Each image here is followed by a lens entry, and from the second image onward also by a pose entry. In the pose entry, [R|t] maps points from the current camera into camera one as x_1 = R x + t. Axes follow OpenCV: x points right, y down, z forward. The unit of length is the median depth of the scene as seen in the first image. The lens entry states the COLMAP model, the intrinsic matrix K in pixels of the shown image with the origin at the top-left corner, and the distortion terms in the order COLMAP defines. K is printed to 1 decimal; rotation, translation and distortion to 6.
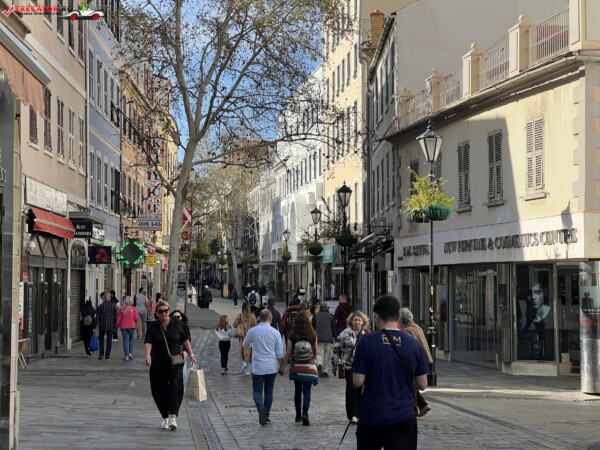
lens RADIAL K [[1349.4, 0, 301.3], [0, 1349.4, 225.2], [0, 0, 1]] dist [0.643398, 0.000000]
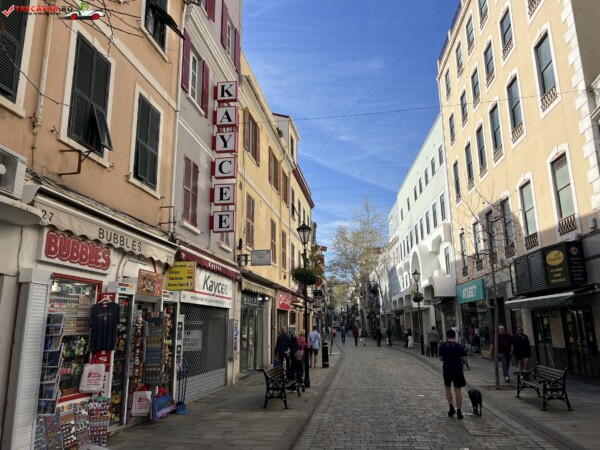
lens RADIAL K [[453.3, 0, 300.3], [0, 453.3, 224.0], [0, 0, 1]] dist [-0.006813, -0.001285]
pose [[0.982225, -0.055090, -0.179439, -0.066342], [0.021275, 0.982475, -0.185176, 0.060225], [0.186496, 0.178067, 0.966184, 1.342564]]
